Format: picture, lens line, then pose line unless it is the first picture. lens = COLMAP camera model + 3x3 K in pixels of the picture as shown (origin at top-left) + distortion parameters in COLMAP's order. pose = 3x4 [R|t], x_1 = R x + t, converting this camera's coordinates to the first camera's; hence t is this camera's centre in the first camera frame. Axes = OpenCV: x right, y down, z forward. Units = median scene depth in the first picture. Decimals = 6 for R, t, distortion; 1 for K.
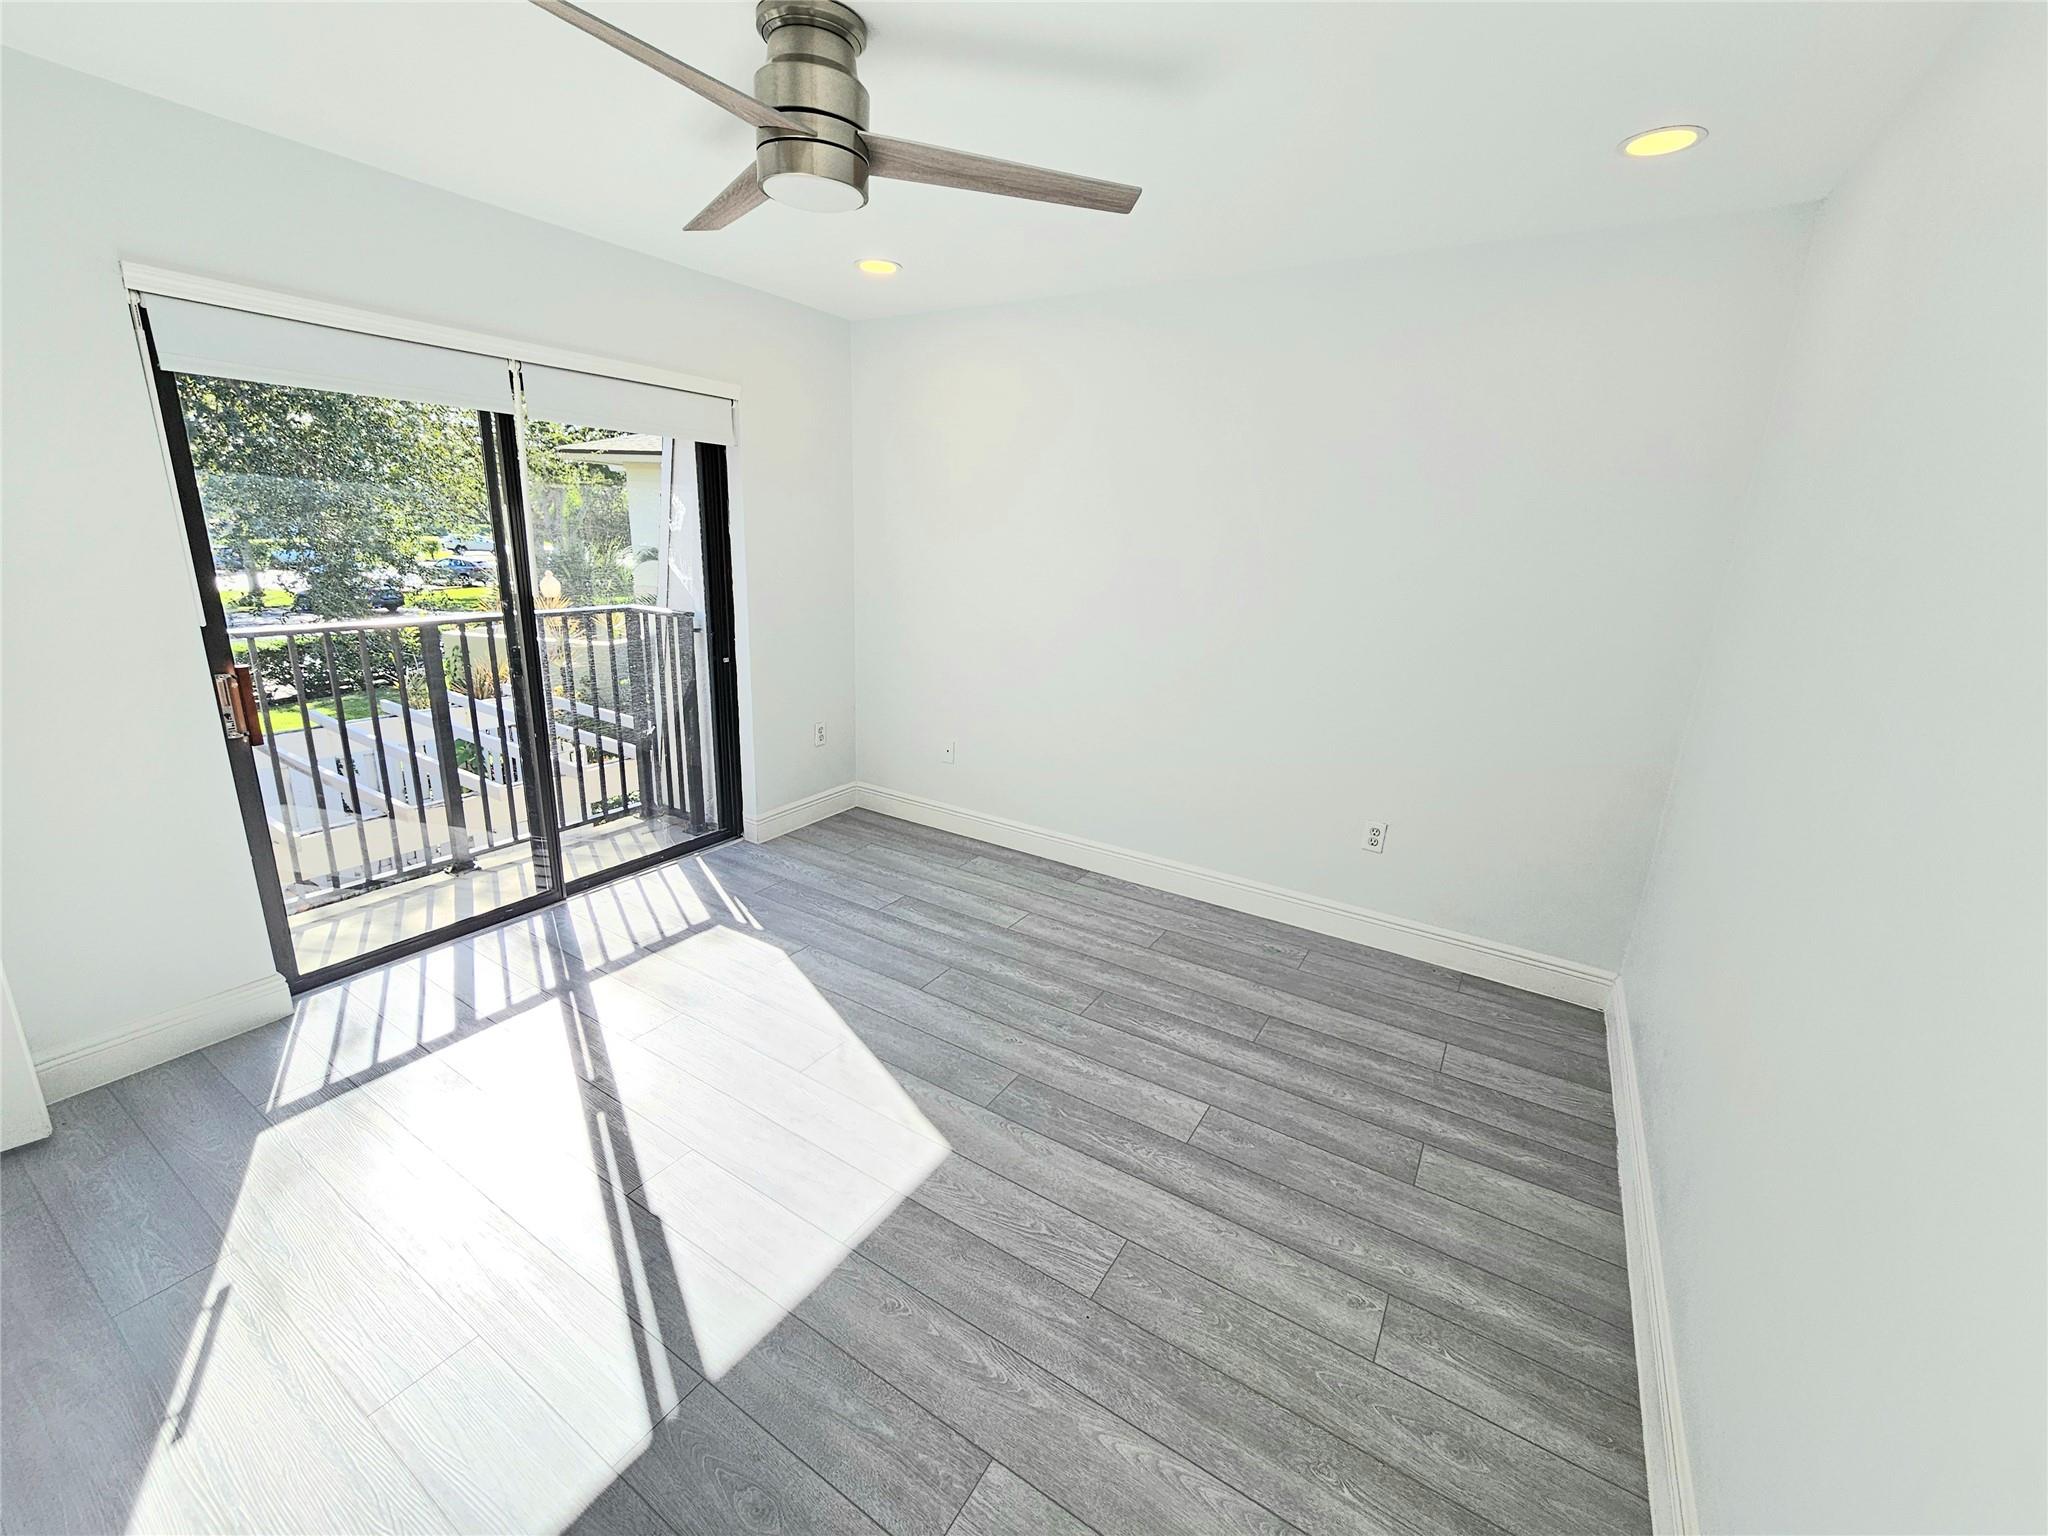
lens RADIAL K [[839.2, 0, 1014.5], [0, 839.2, 764.0], [0, 0, 1]] dist [0.002149, 0.001304]
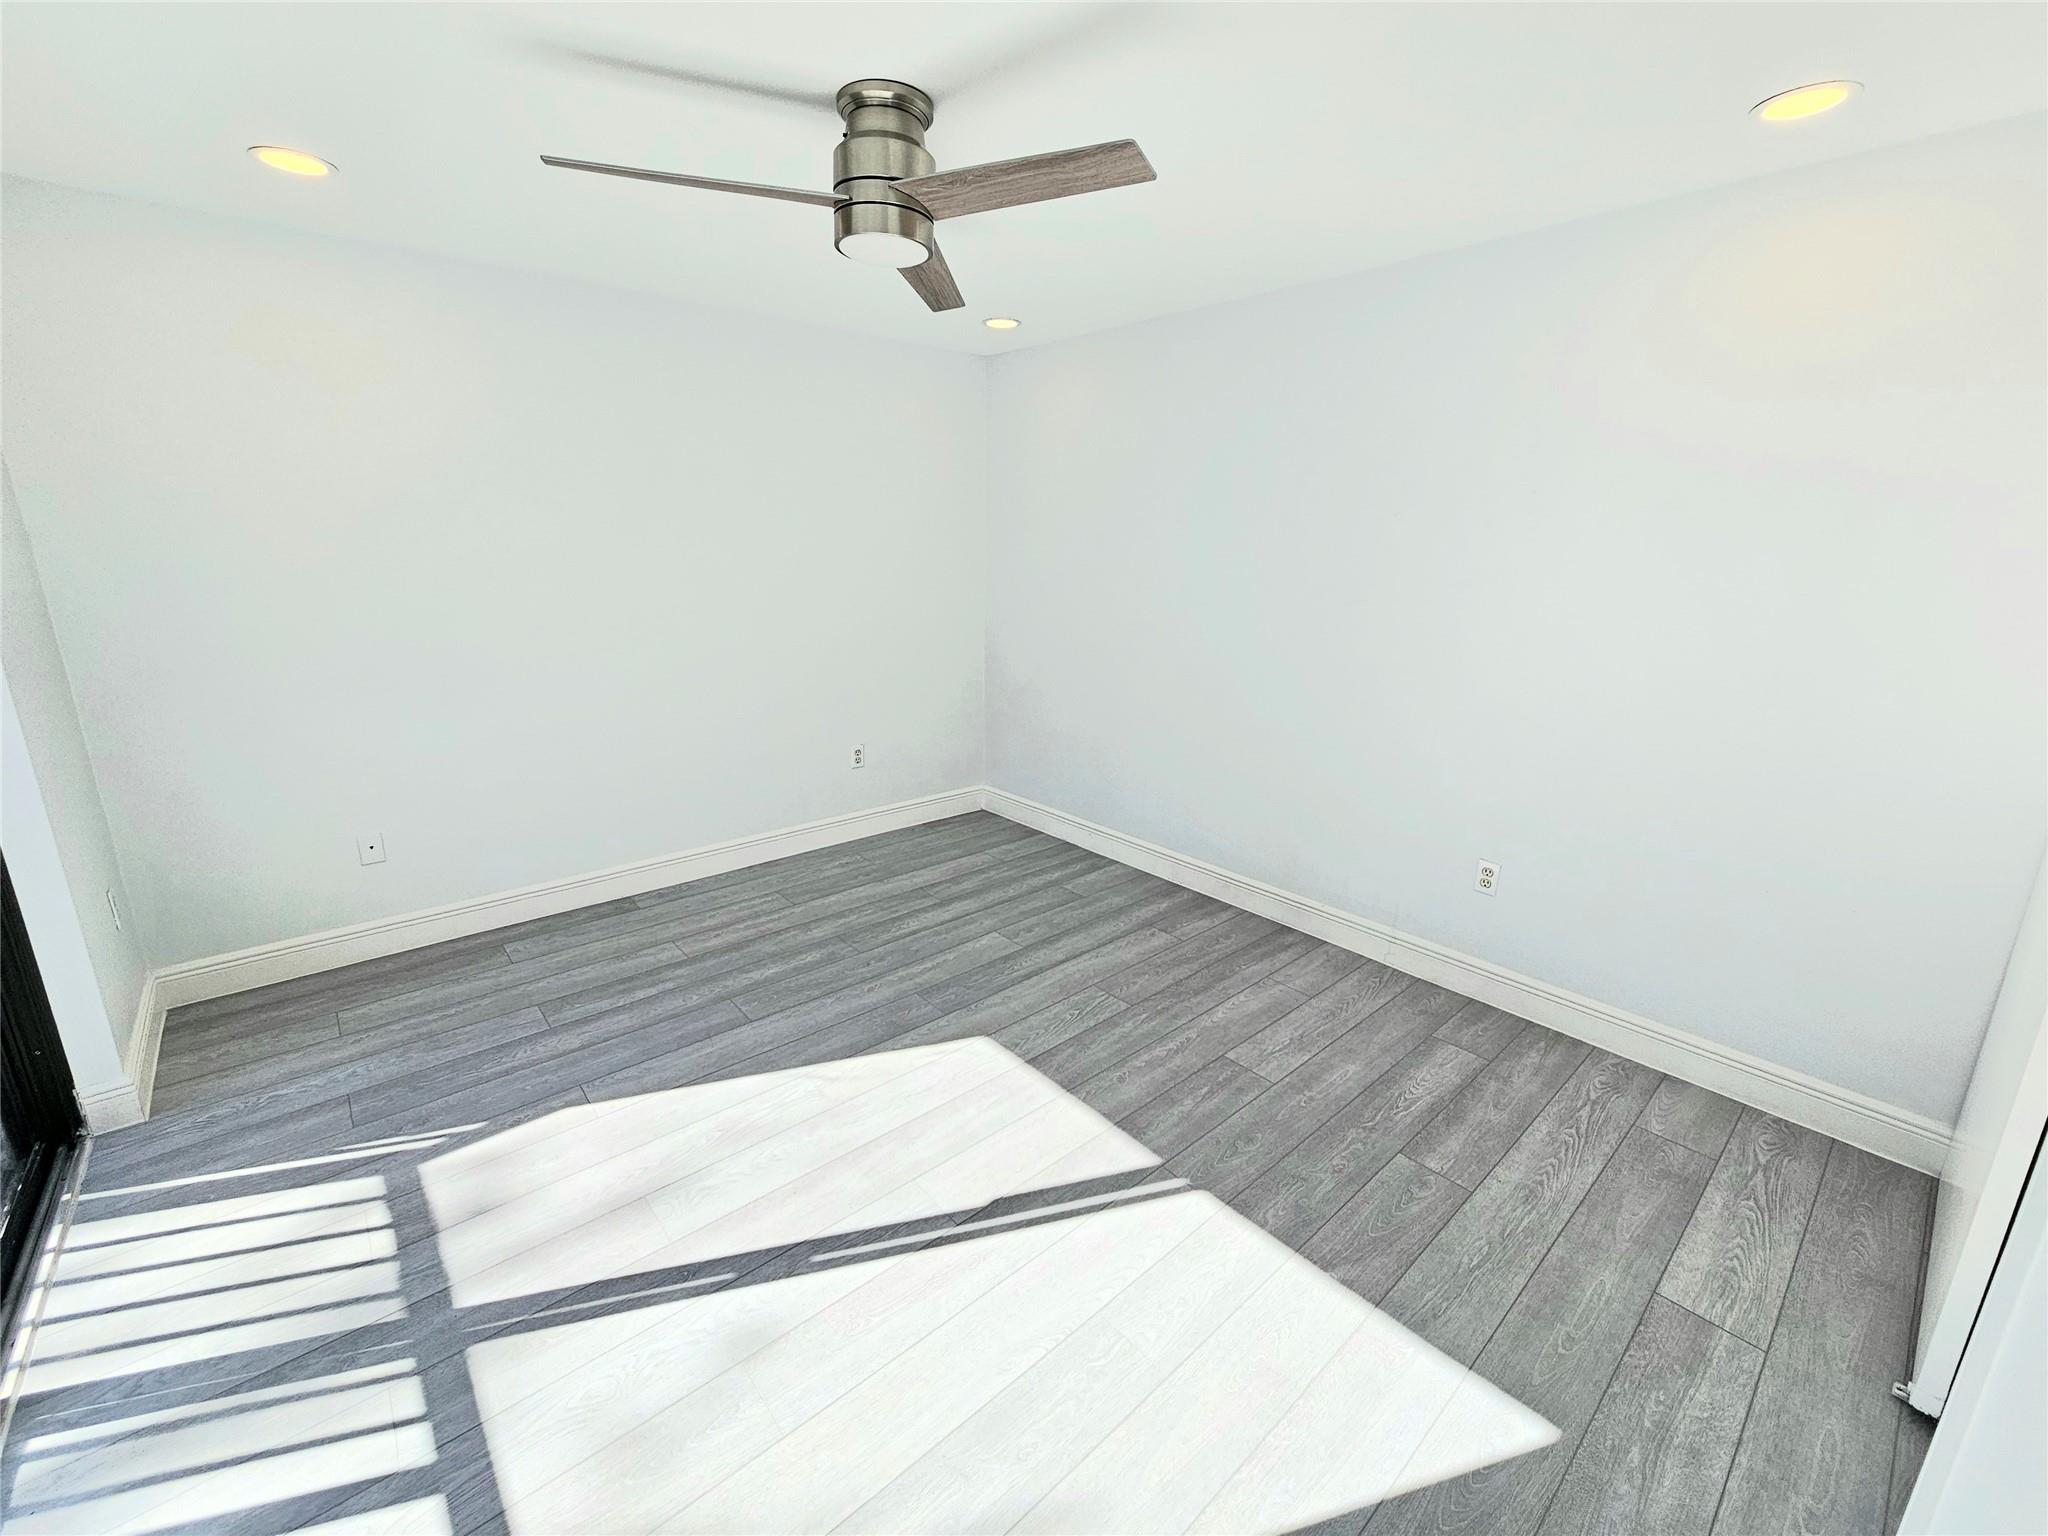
lens RADIAL K [[839.2, 0, 1013.8], [0, 839.2, 765.1], [0, 0, 1]] dist [0.002149, 0.001304]
pose [[0.288931, -0.282129, 0.914834, -0.861598], [0.260929, 0.942620, 0.208289, -0.135245], [-0.921105, 0.178526, 0.345968, 0.358119]]
